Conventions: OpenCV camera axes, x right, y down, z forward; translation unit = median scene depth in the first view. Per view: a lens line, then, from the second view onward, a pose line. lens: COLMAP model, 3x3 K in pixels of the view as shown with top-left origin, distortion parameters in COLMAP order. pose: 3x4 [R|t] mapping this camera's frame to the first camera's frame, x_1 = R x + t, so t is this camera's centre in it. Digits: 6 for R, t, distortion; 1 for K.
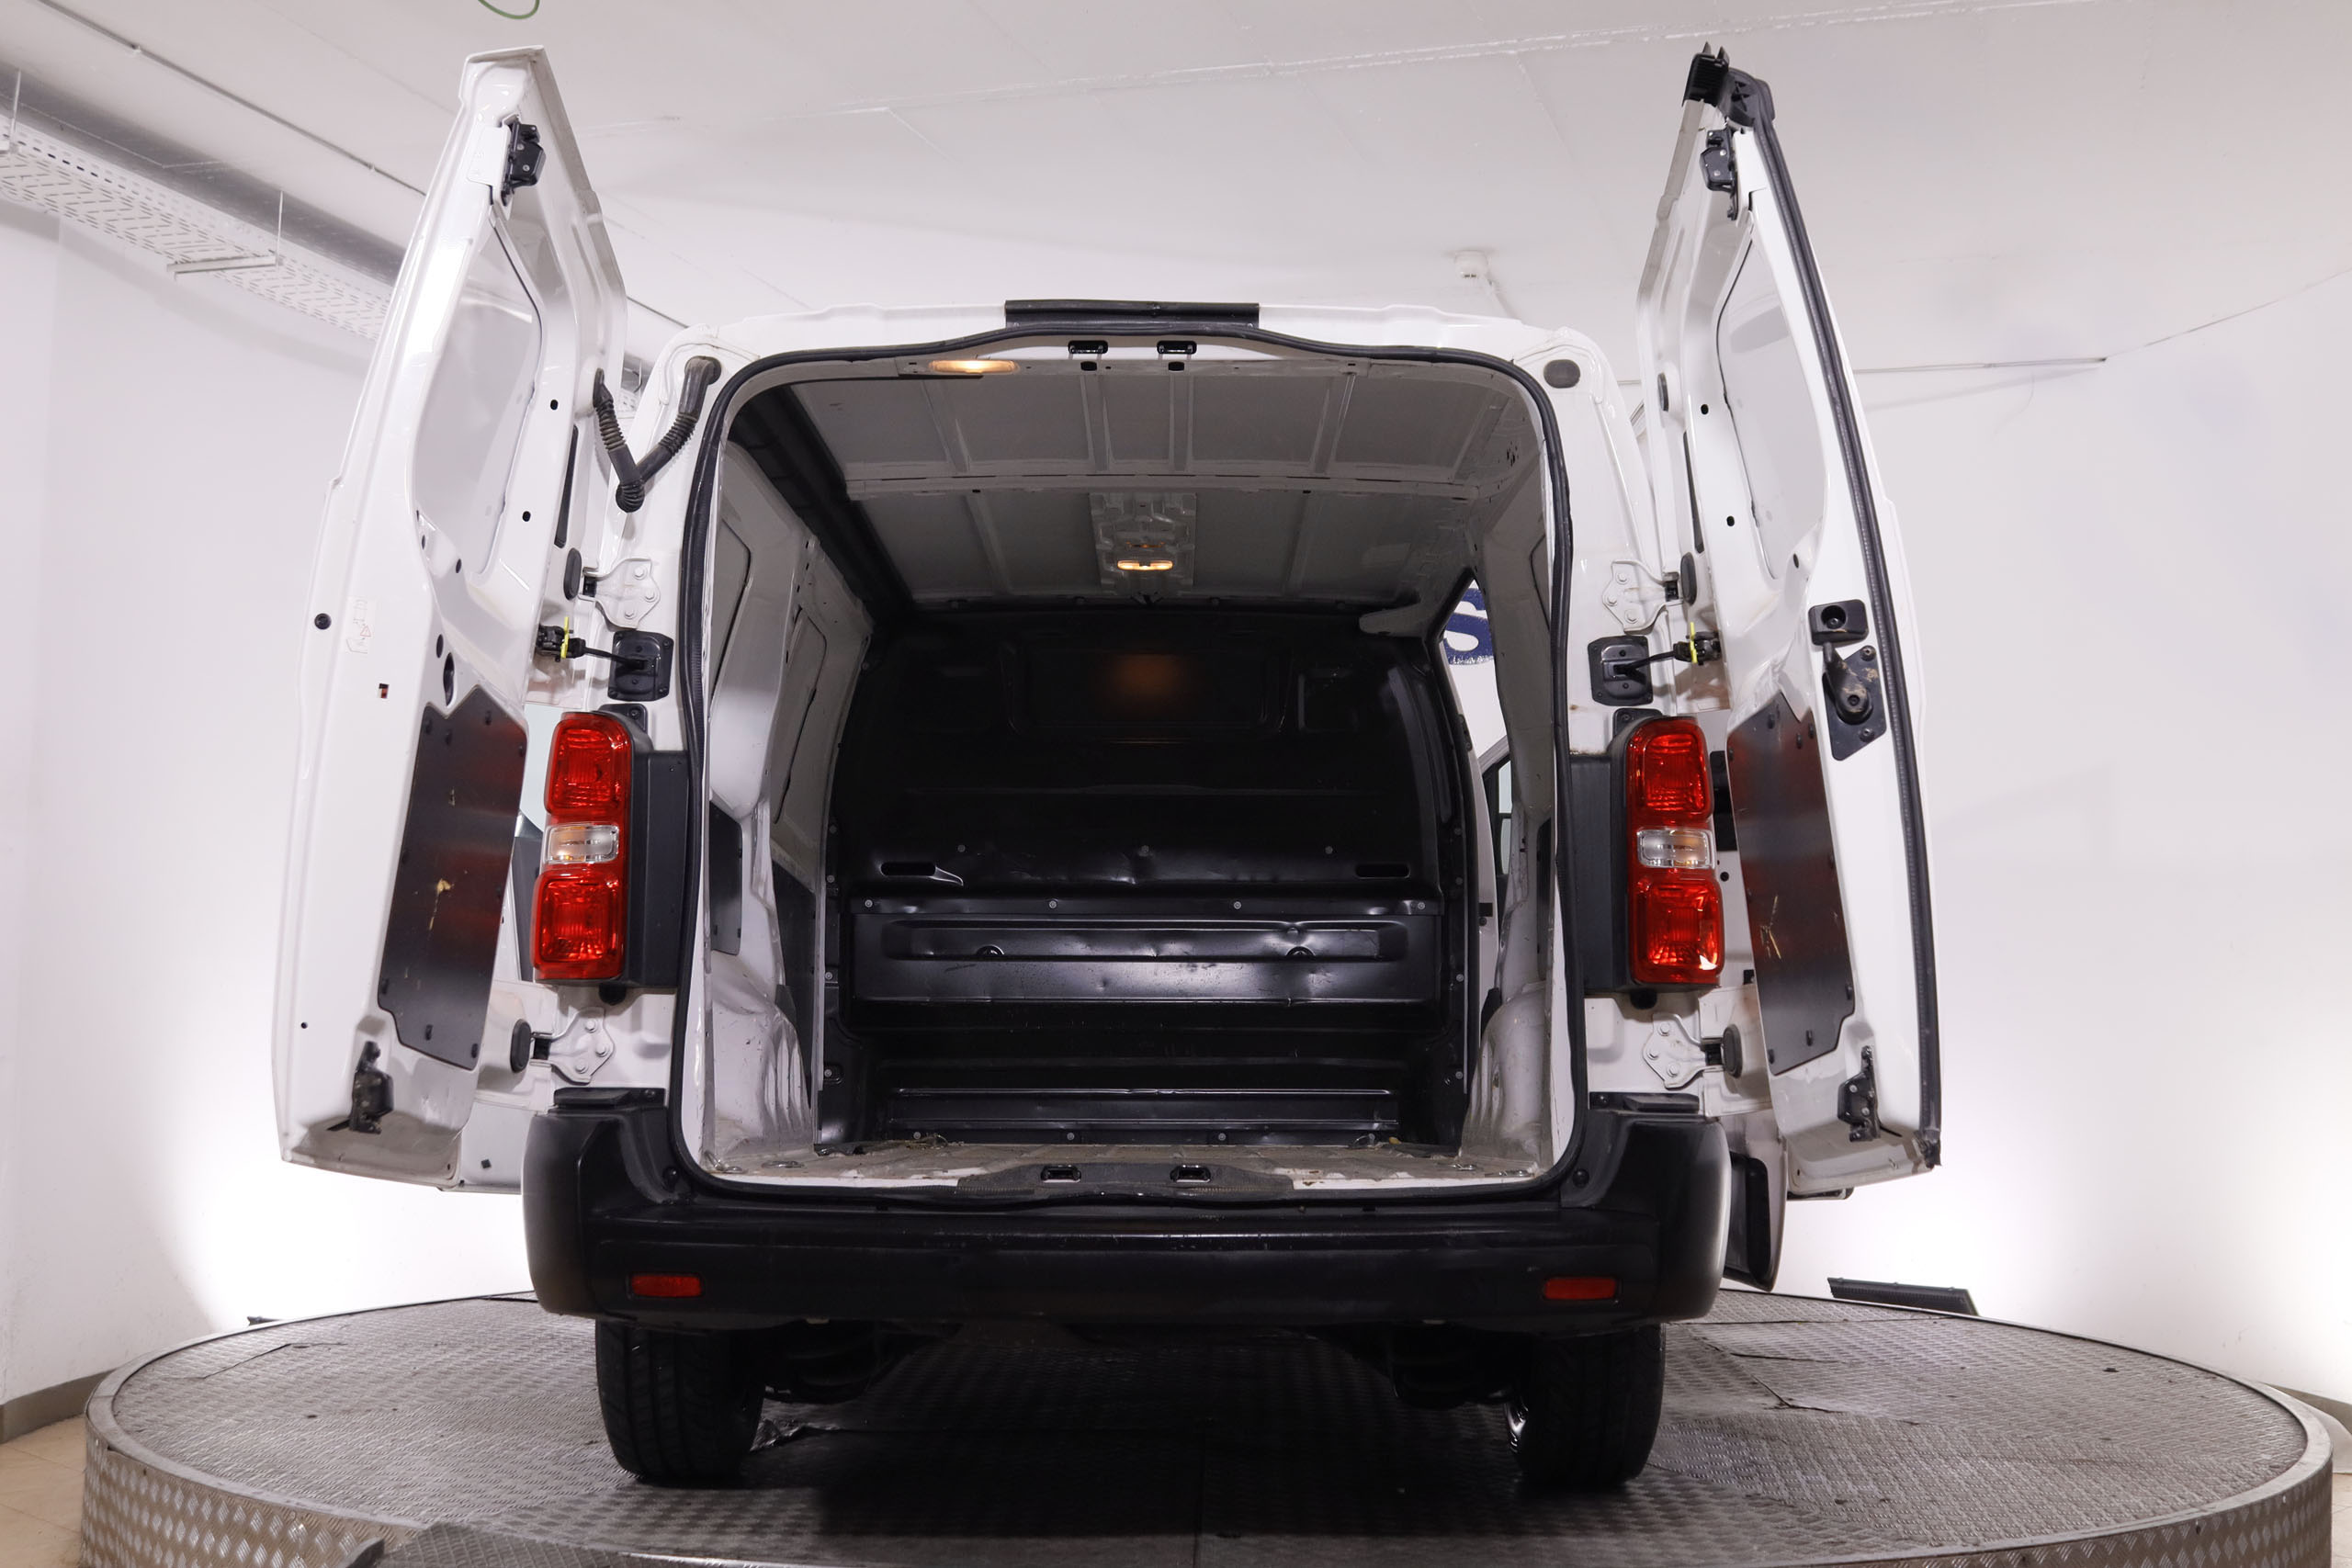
lens RADIAL K [[2728.7, 0, 1165.5], [0, 2728.7, 783.3], [0, 0, 1]] dist [-0.051254, 0.000000]
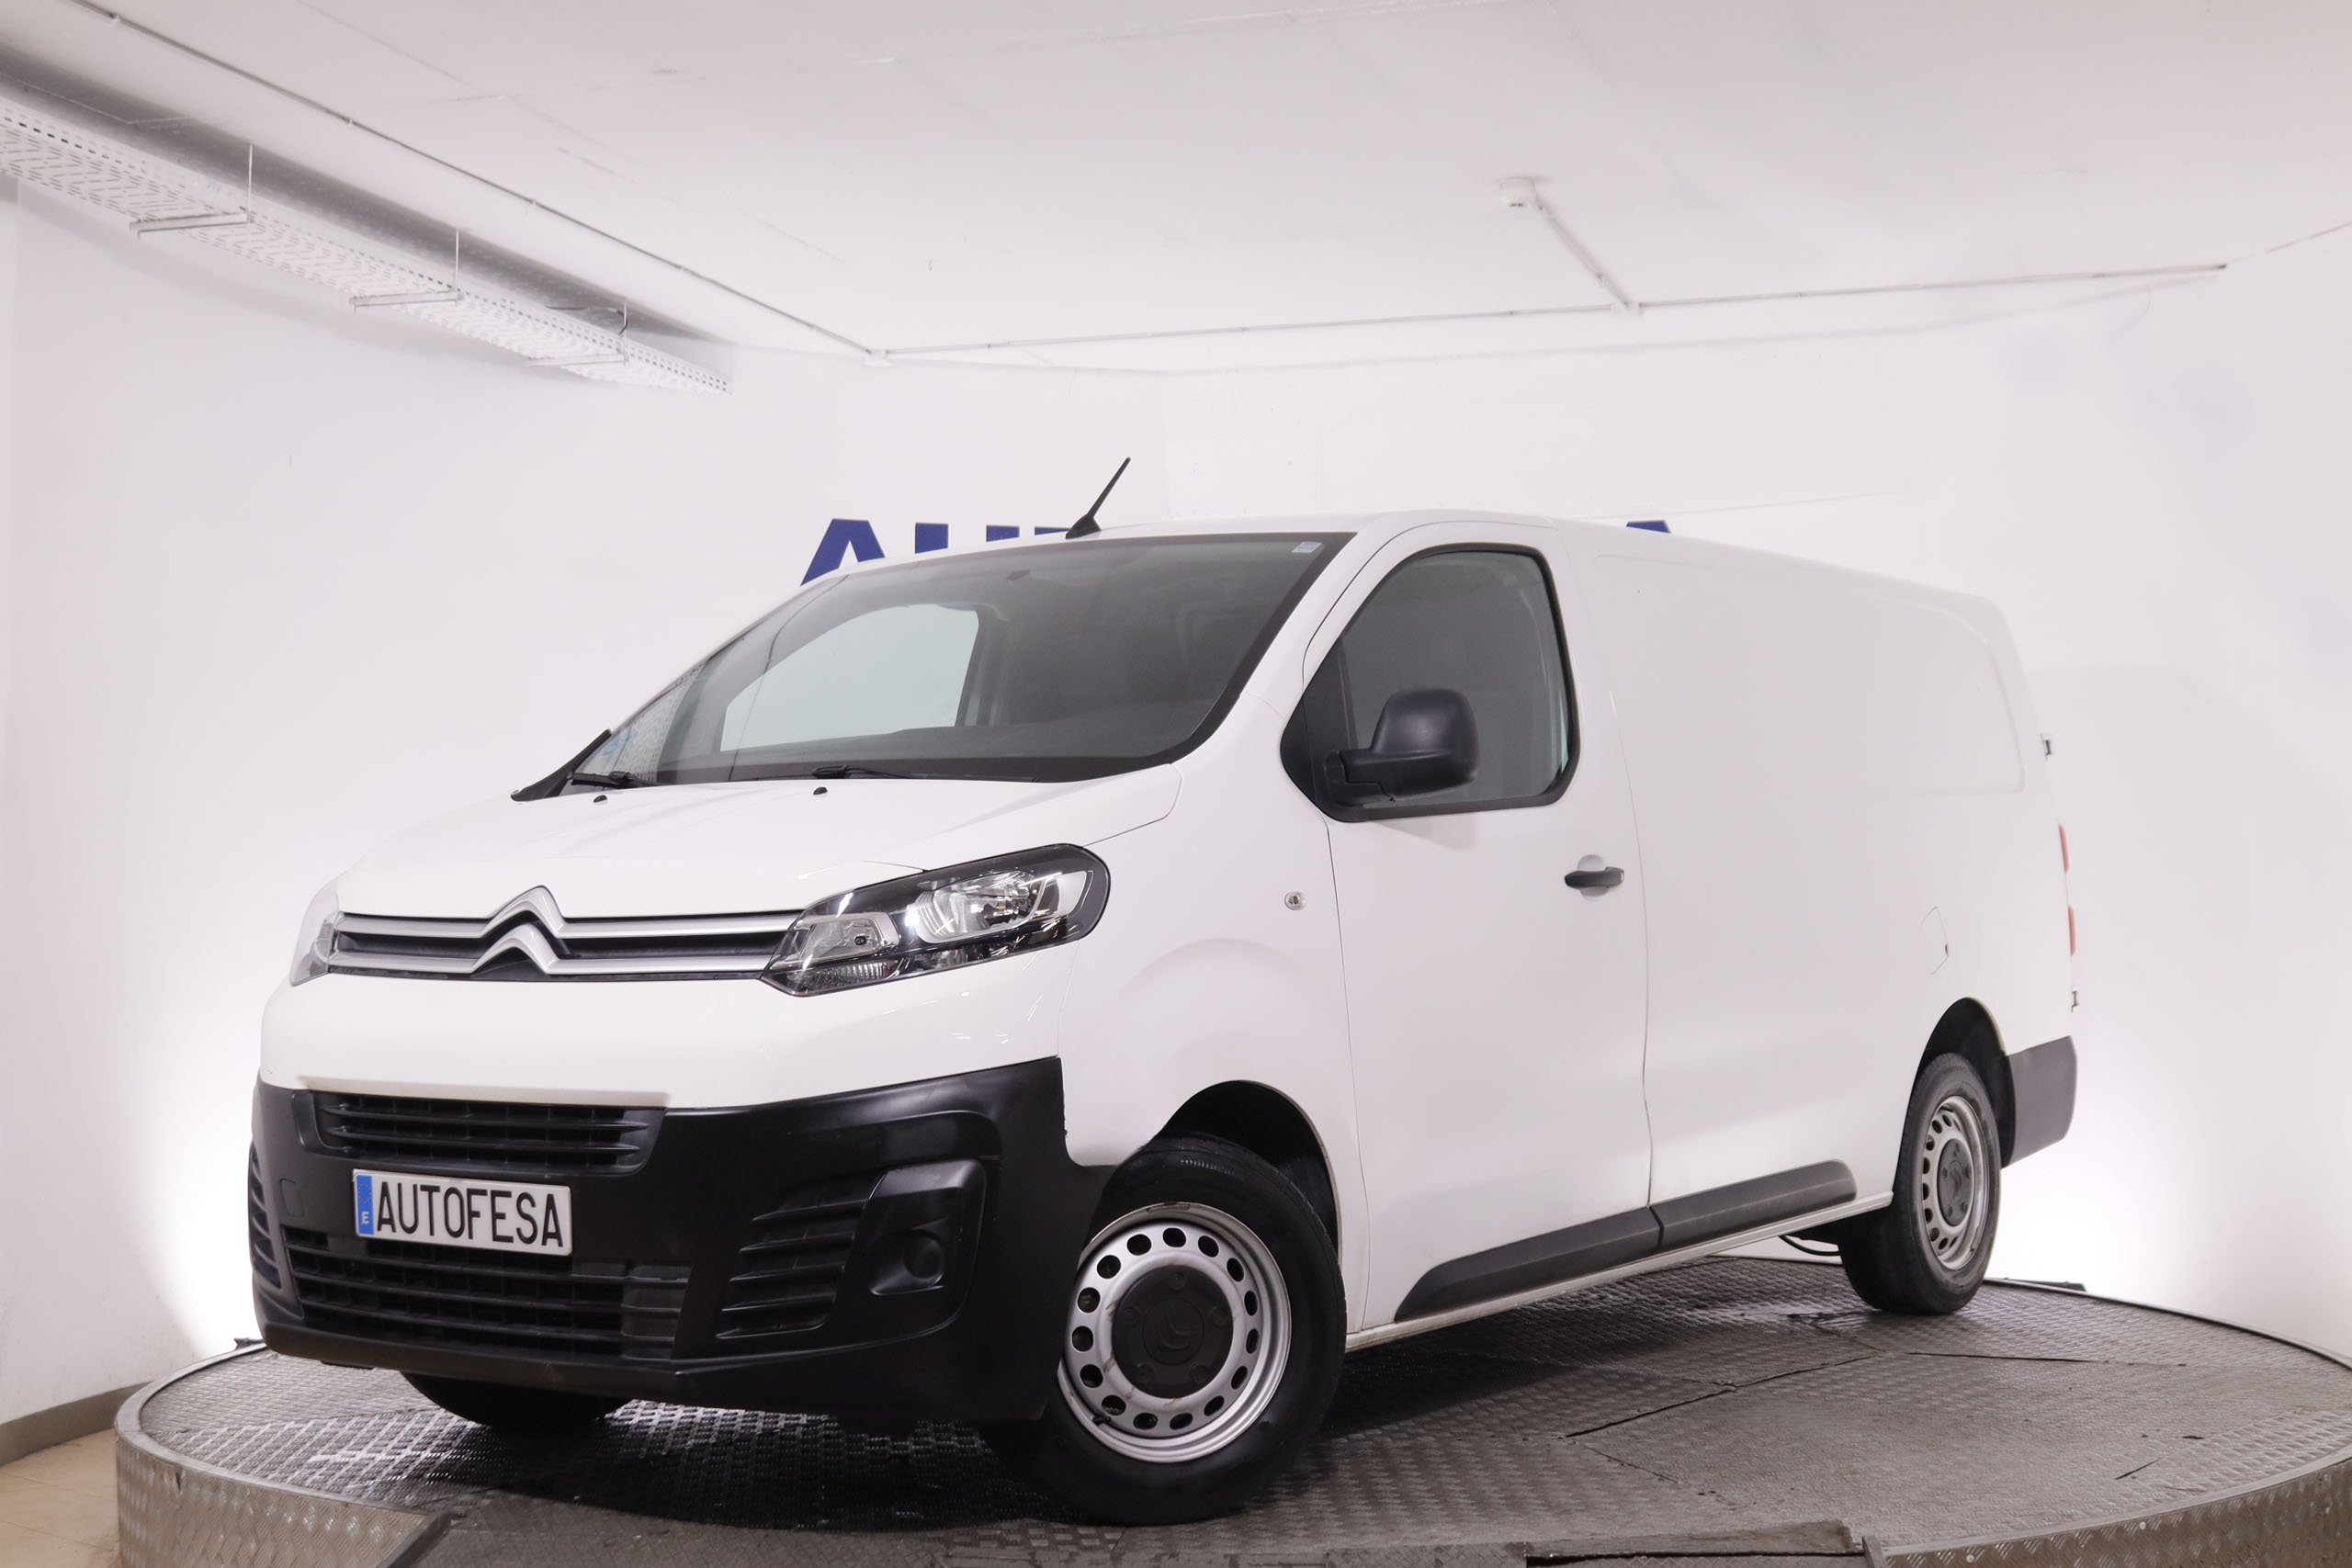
lens RADIAL K [[3255.2, 0, 1193.2], [0, 3255.2, 790.2], [0, 0, 1]] dist [-0.013989, 0.000000]
pose [[0.999794, -0.017751, -0.009805, 0.010997], [0.017933, 0.999661, 0.018855, -0.011177], [0.009467, -0.019027, 0.999774, -0.165315]]
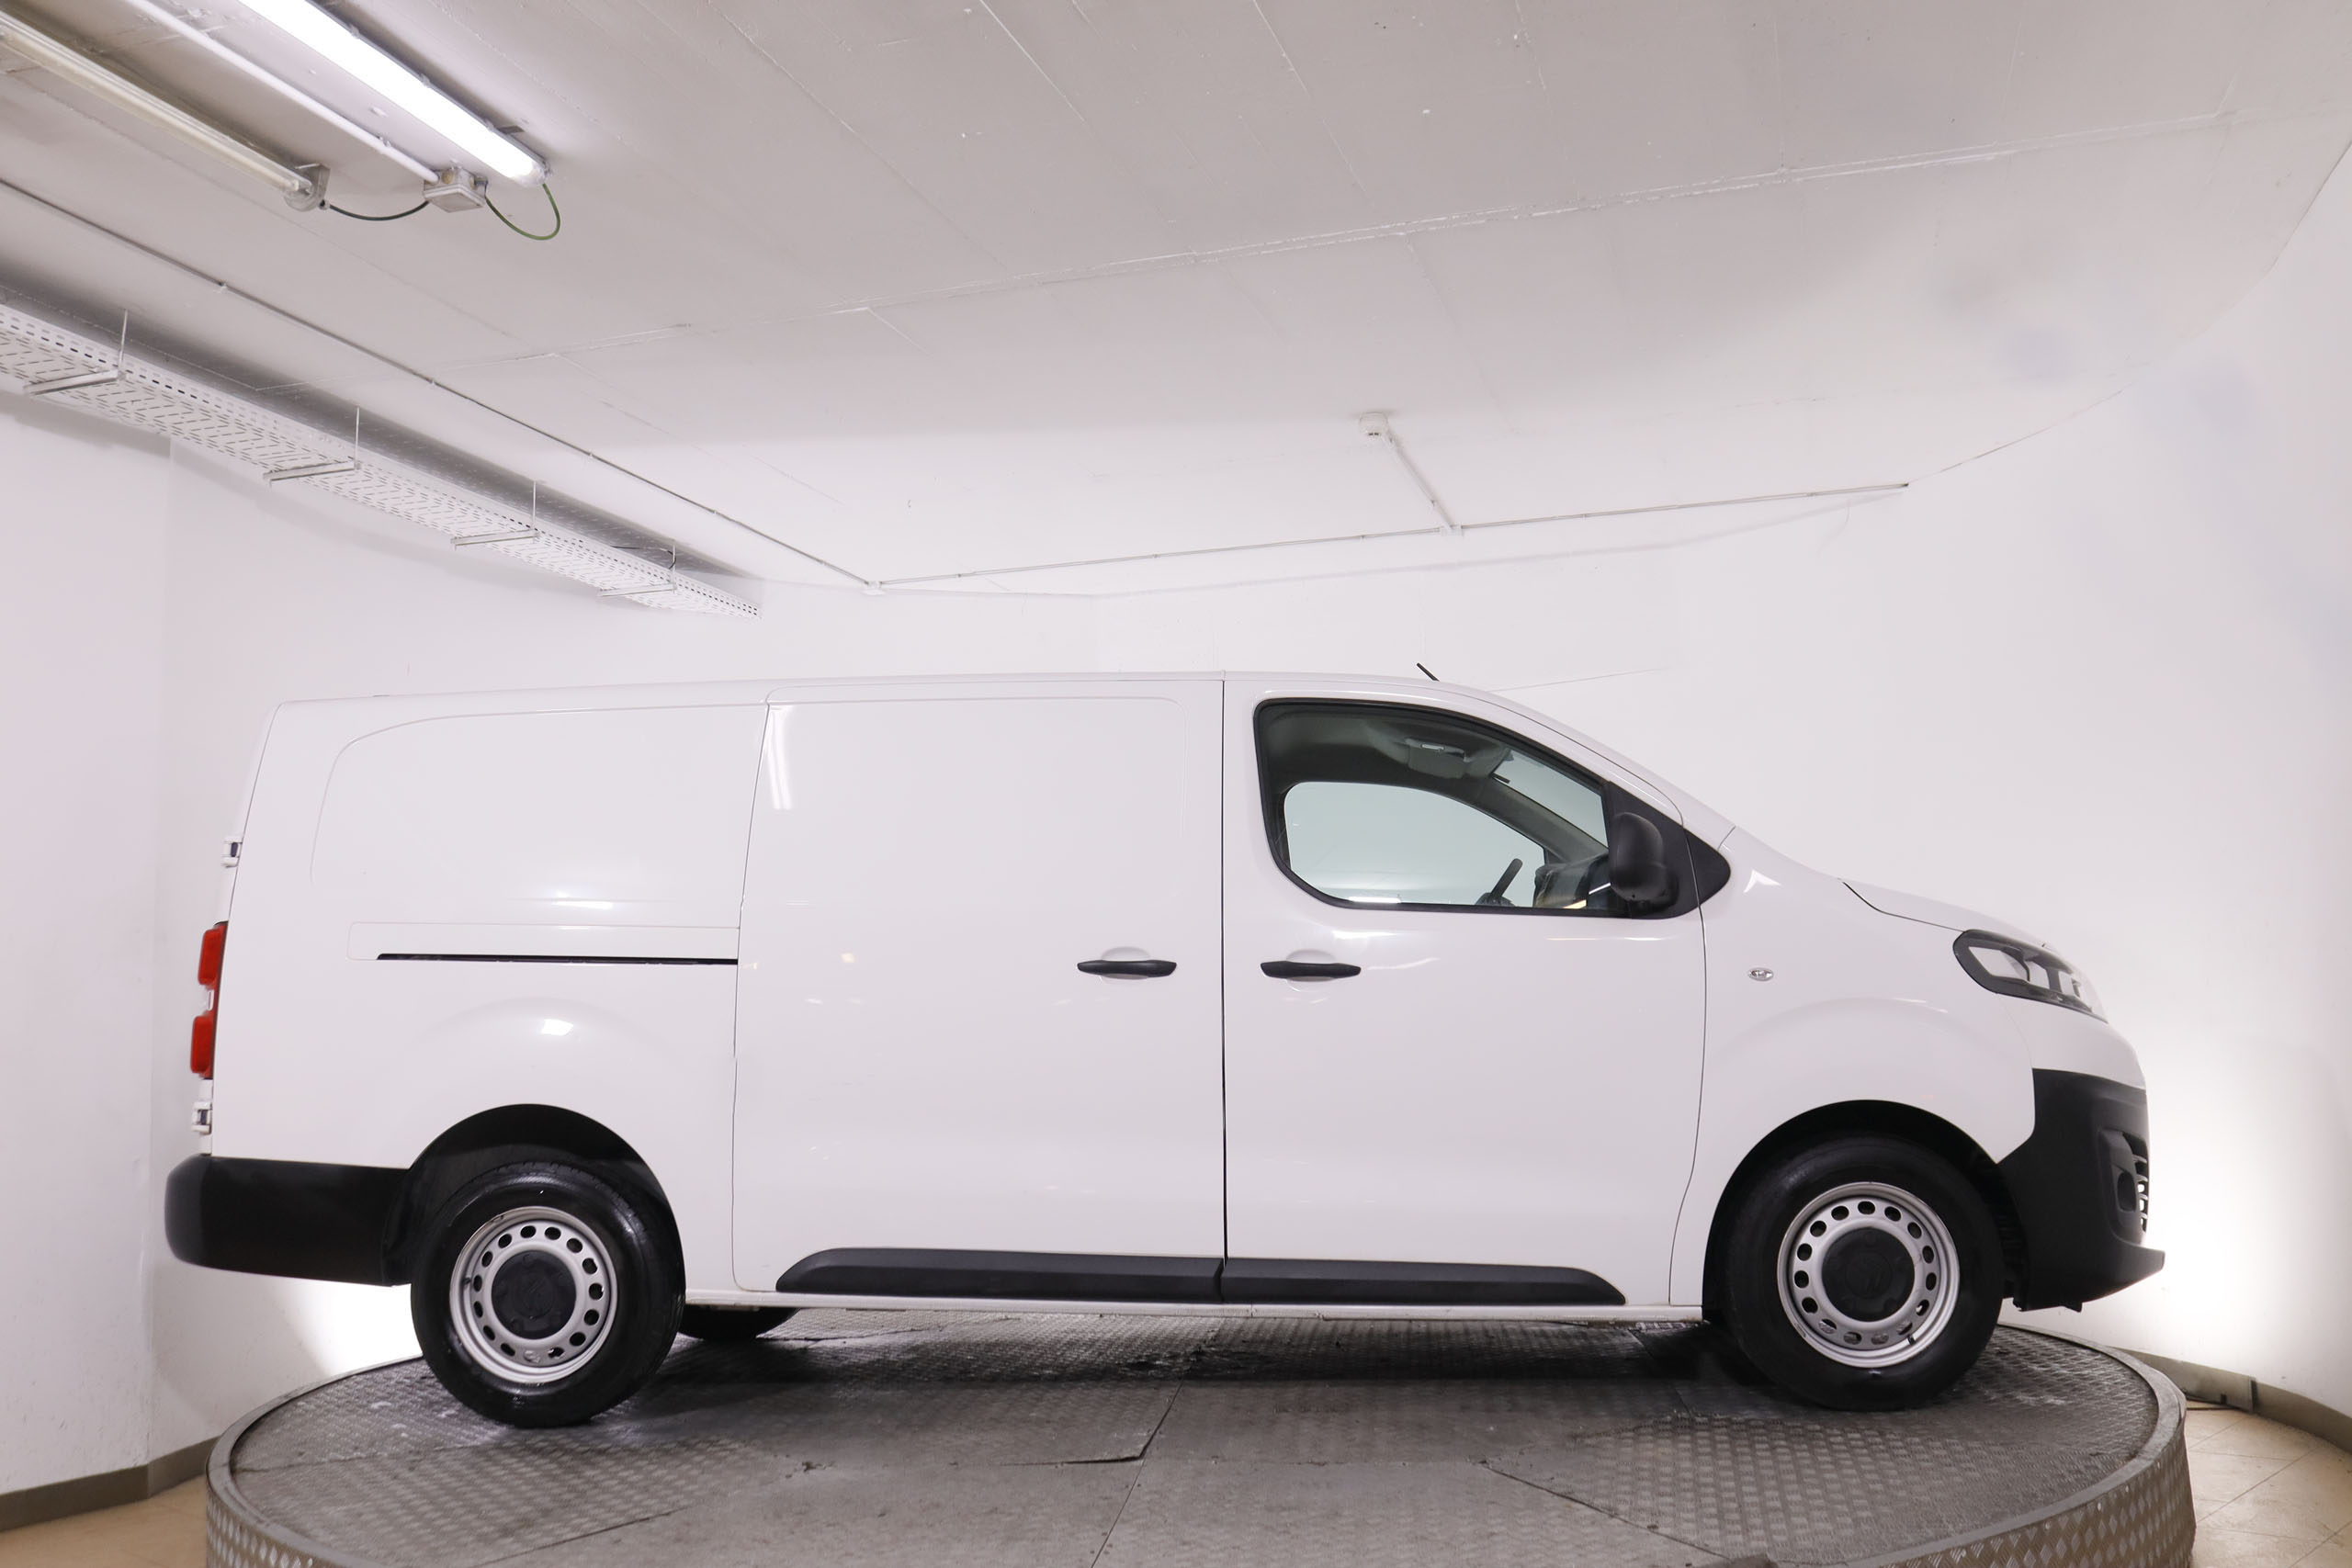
lens RADIAL K [[2250.1, 0, 1166.6], [0, 2250.1, 783.2], [0, 0, 1]] dist [-0.096106, 0.000000]
pose [[0.998850, -0.045878, 0.013911, 0.003030], [0.046458, 0.997918, -0.044733, 0.003946], [-0.011830, 0.045328, 0.998902, 0.056500]]
